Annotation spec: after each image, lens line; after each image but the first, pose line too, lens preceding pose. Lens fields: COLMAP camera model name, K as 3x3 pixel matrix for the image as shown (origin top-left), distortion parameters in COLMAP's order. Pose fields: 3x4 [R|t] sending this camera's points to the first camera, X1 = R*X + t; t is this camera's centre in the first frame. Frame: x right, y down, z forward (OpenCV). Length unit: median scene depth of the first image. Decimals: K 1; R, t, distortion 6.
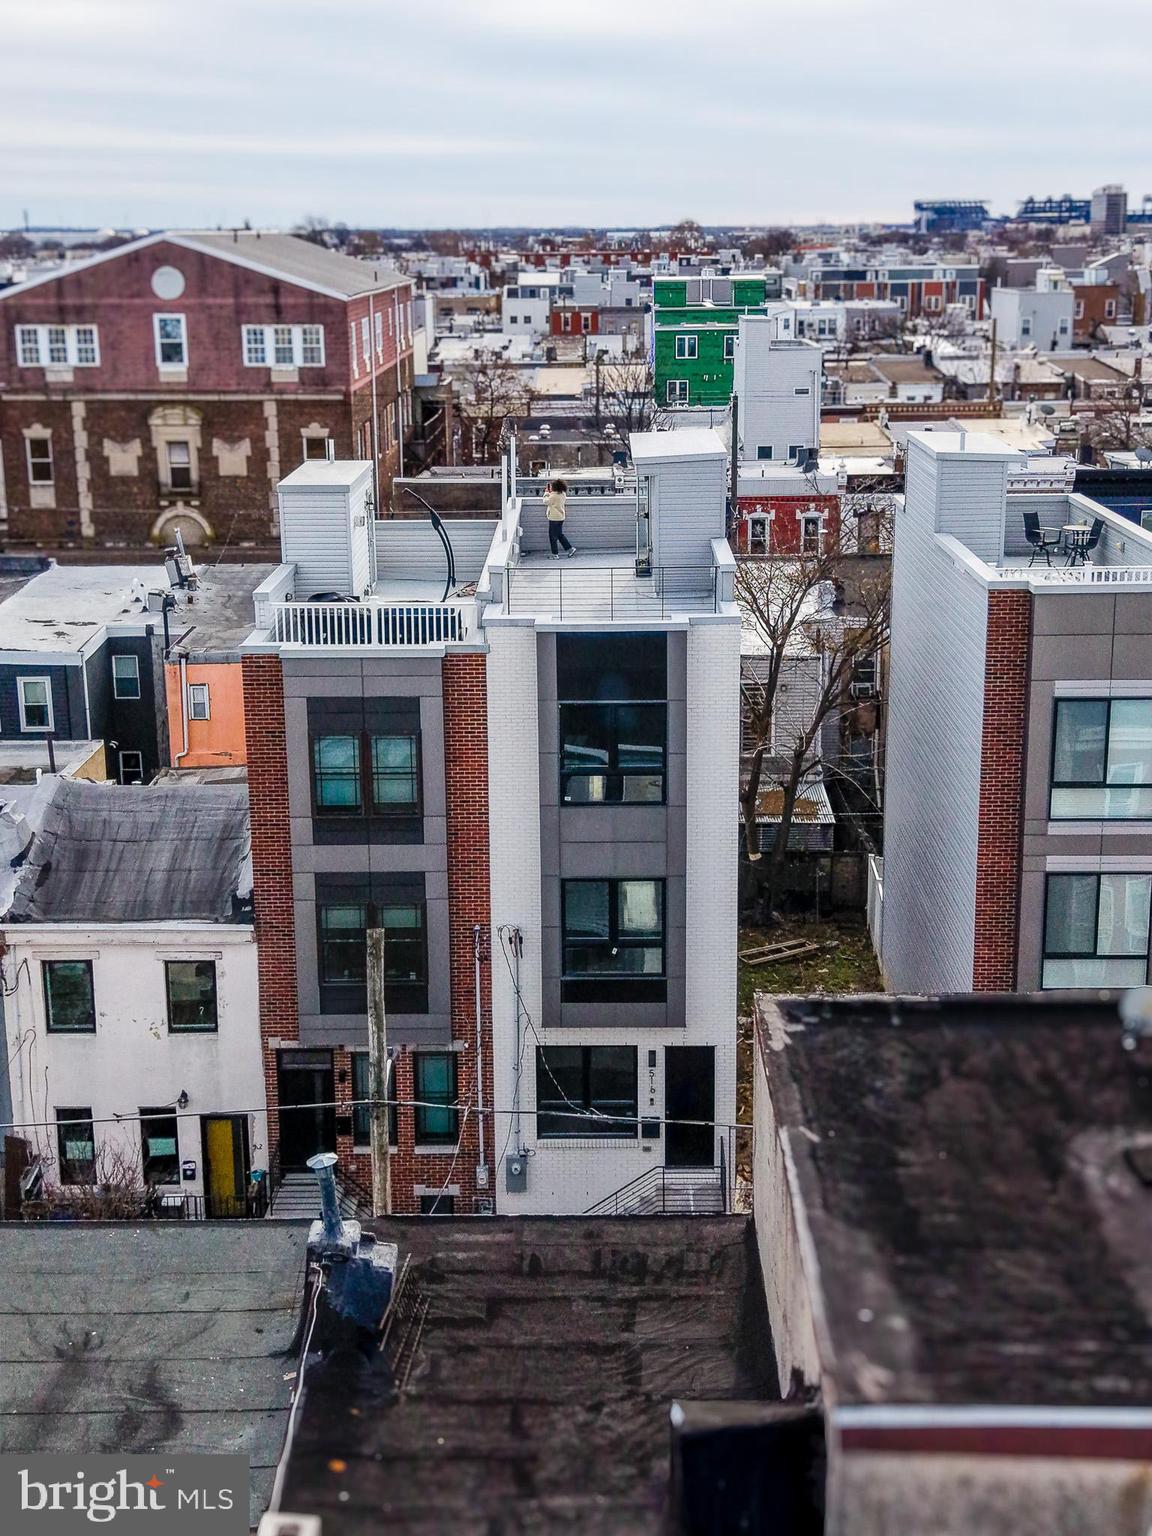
lens RADIAL K [[2038.7, 0, 576.0], [0, 2038.7, 768.0], [0, 0, 1]] dist [0.230110, -0.836228]
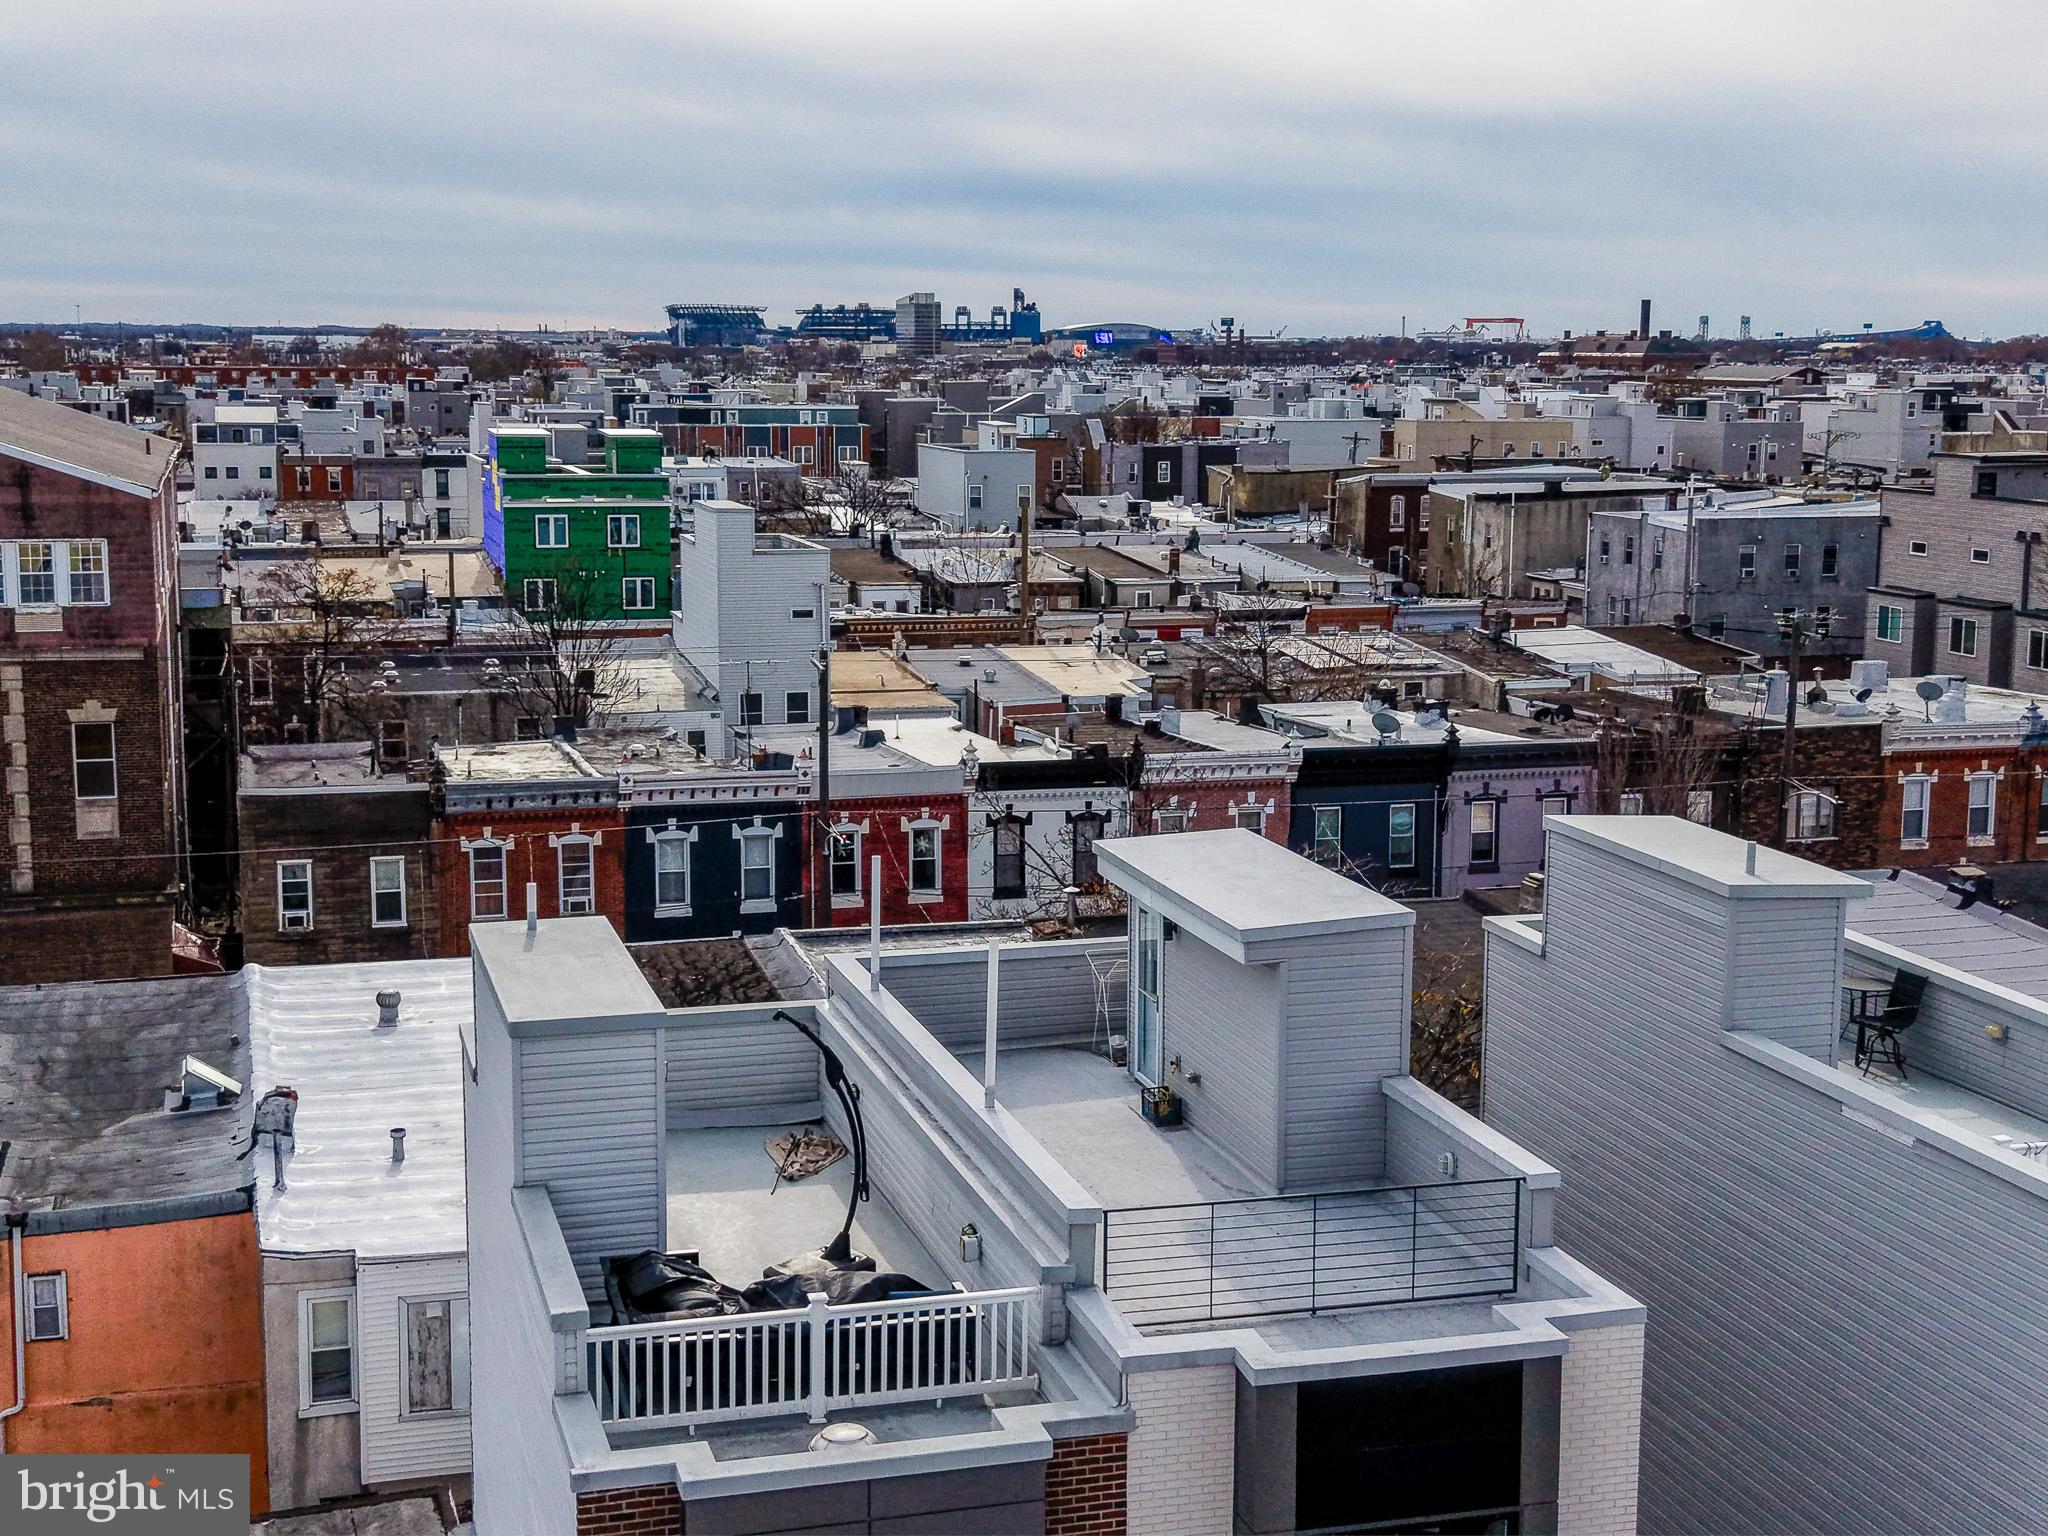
lens RADIAL K [[2718.3, 0, 1024.0], [0, 2718.3, 768.0], [0, 0, 1]] dist [0.230110, -0.836228]
pose [[0.958404, -0.028932, 0.283945, -0.096250], [0.056992, 0.994213, -0.091064, -0.061027], [-0.279667, 0.103458, 0.954507, 0.172471]]
